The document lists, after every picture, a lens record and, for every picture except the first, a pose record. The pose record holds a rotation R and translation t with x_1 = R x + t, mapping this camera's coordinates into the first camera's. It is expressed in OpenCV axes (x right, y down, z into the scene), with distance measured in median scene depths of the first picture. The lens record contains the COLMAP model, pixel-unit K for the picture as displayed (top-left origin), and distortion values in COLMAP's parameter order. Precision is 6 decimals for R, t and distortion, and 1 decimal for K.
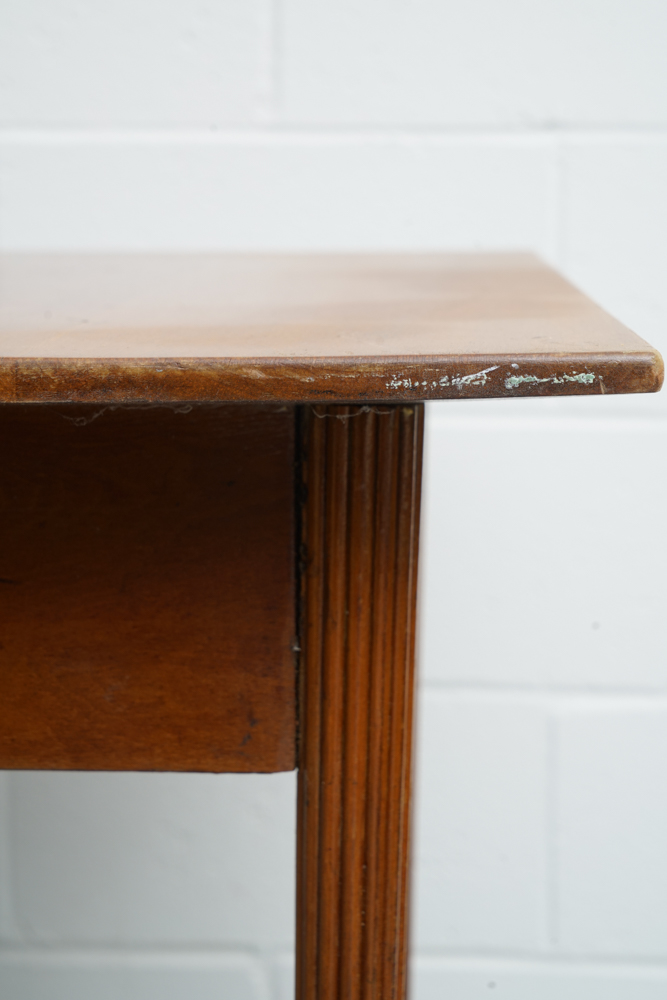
lens RADIAL K [[1960.1, 0, 243.1], [0, 1960.1, 499.2], [0, 0, 1]] dist [-0.001364, 0.086378]
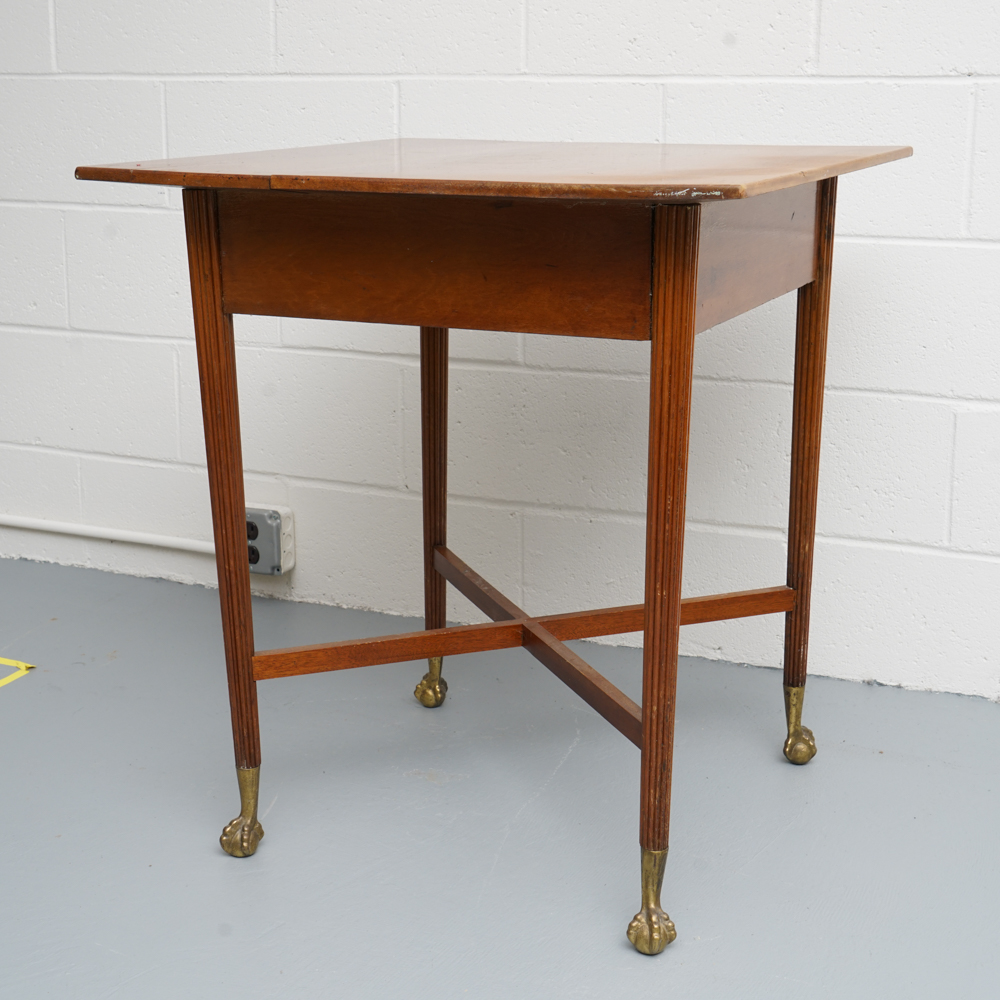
lens RADIAL K [[1721.0, 0, 426.4], [0, 1721.0, 501.1], [0, 0, 1]] dist [0.013273, 0.074918]
pose [[0.924000, 0.089216, -0.371839, 0.677092], [-0.057355, 0.993737, 0.095905, 0.154357], [0.378066, -0.067289, 0.923330, -1.410454]]
